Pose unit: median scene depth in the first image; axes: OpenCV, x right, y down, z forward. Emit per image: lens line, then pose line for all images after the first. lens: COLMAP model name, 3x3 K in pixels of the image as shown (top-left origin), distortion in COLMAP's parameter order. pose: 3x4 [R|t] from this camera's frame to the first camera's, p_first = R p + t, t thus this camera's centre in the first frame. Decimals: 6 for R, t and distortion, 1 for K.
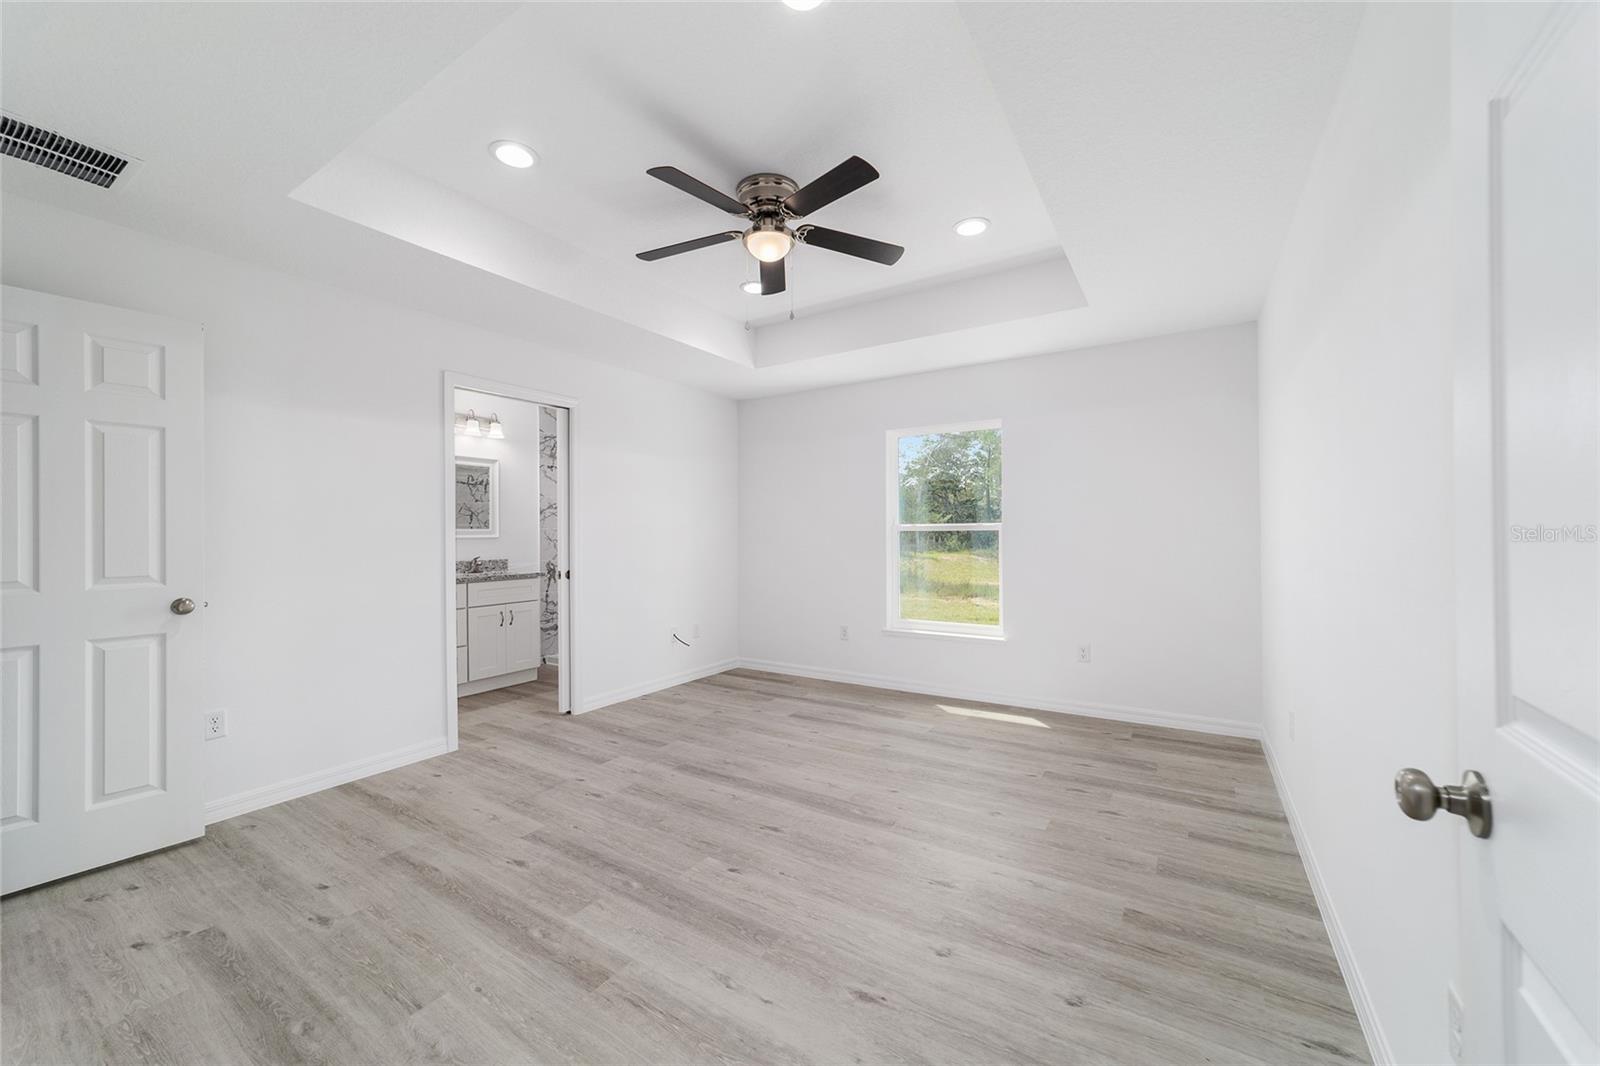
lens RADIAL K [[616.5, 0, 803.9], [0, 616.5, 544.4], [0, 0, 1]] dist [-0.018974, 0.010477]
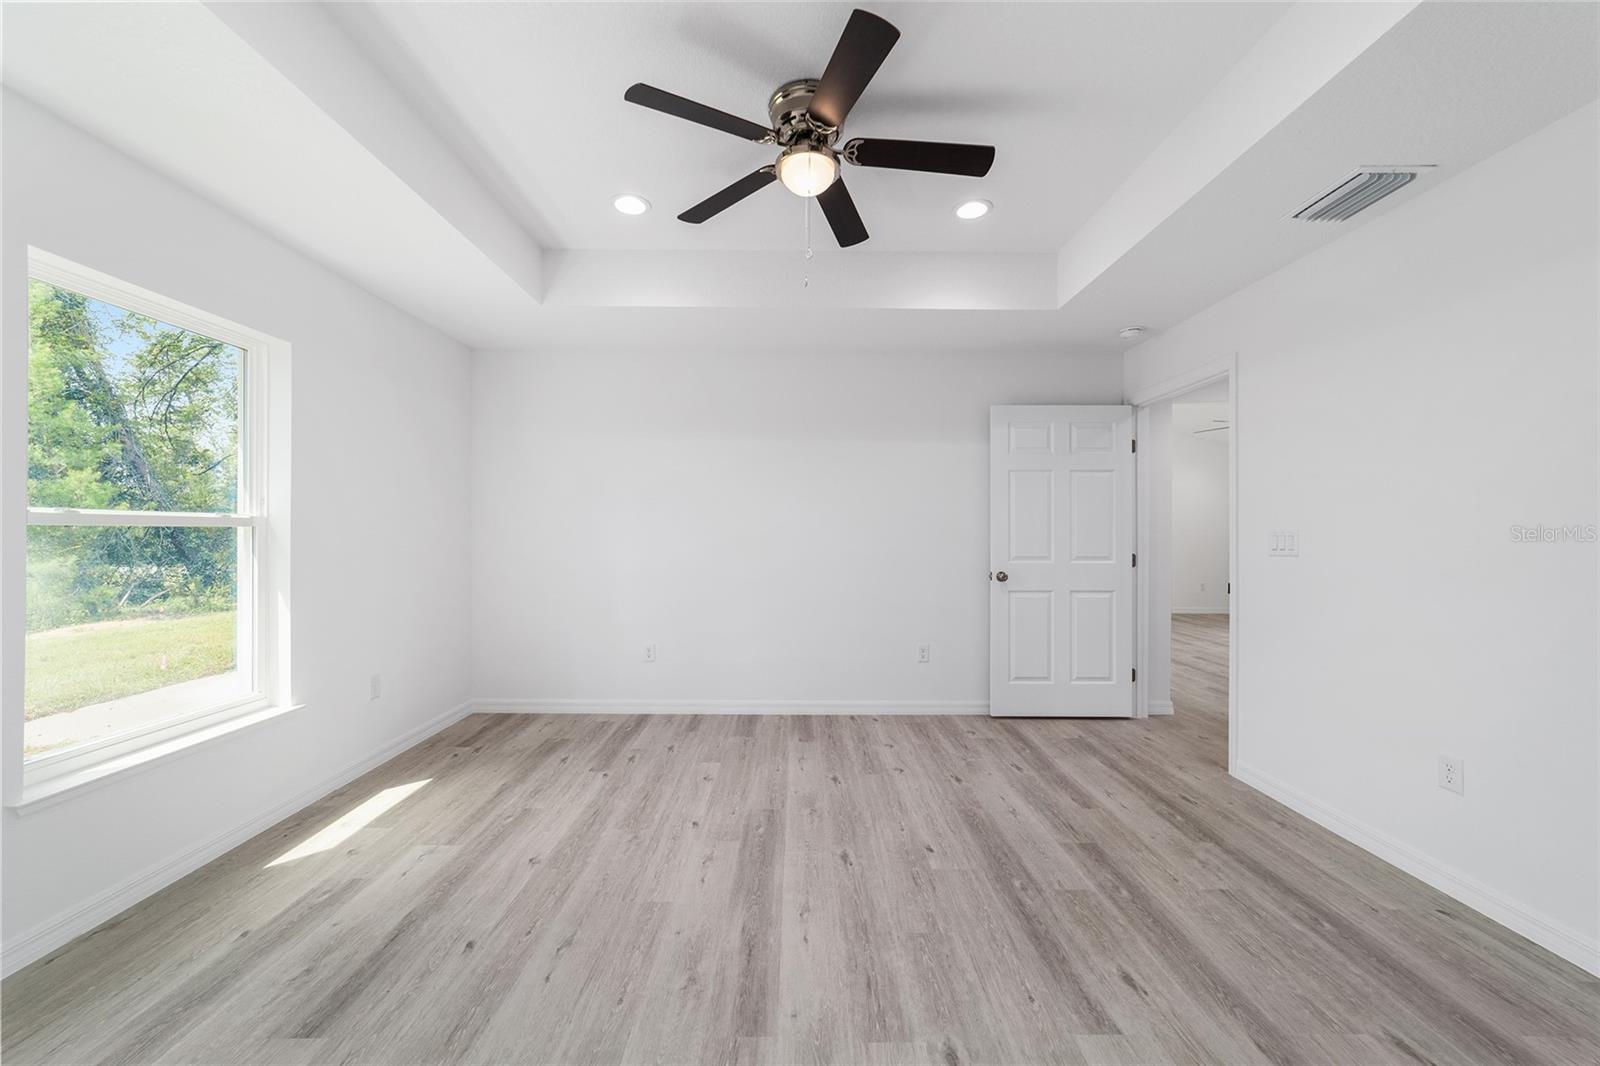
lens RADIAL K [[610.2, 0, 798.5], [0, 610.2, 528.5], [0, 0, 1]] dist [-0.018013, 0.009049]
pose [[-0.540402, 0.010393, 0.841343, -0.684828], [0.014925, 0.999885, -0.002765, -0.019817], [-0.841275, 0.011063, -0.540495, 1.360465]]
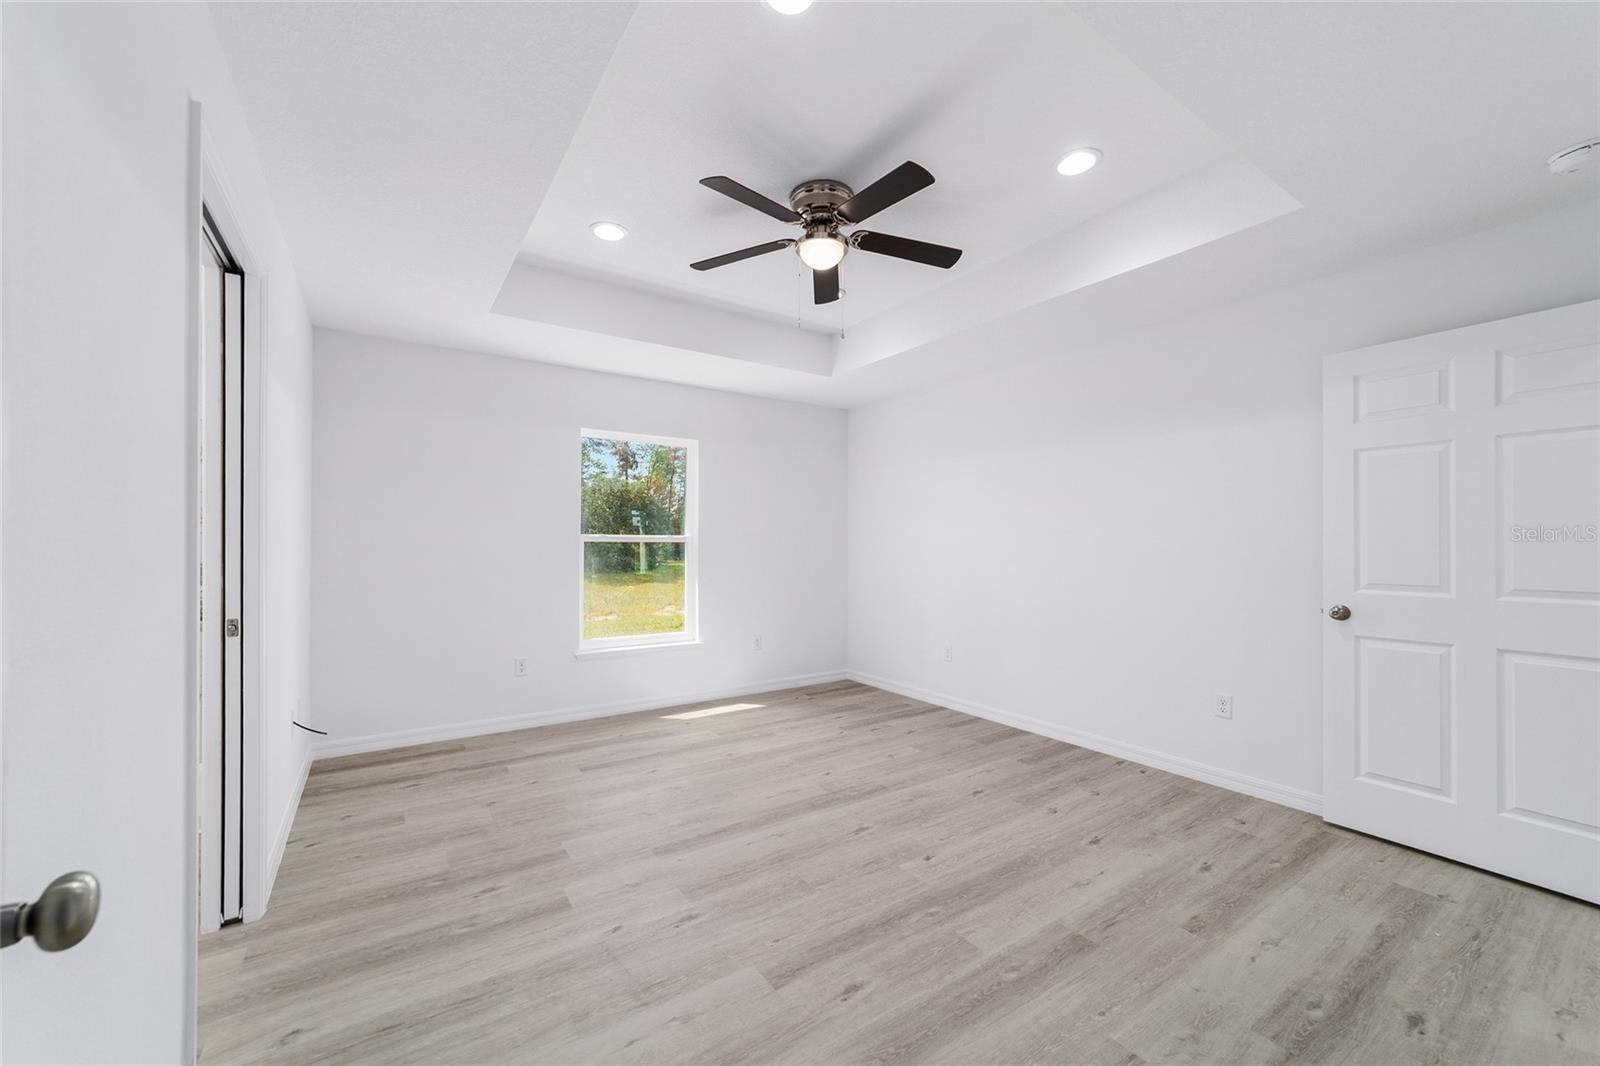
lens RADIAL K [[616.5, 0, 803.9], [0, 616.5, 544.4], [0, 0, 1]] dist [-0.018974, 0.010477]
pose [[0.390685, 0.007893, 0.920491, -0.928054], [0.009138, 0.999881, -0.012452, -0.006570], [-0.920479, 0.013276, 0.390566, 0.599433]]
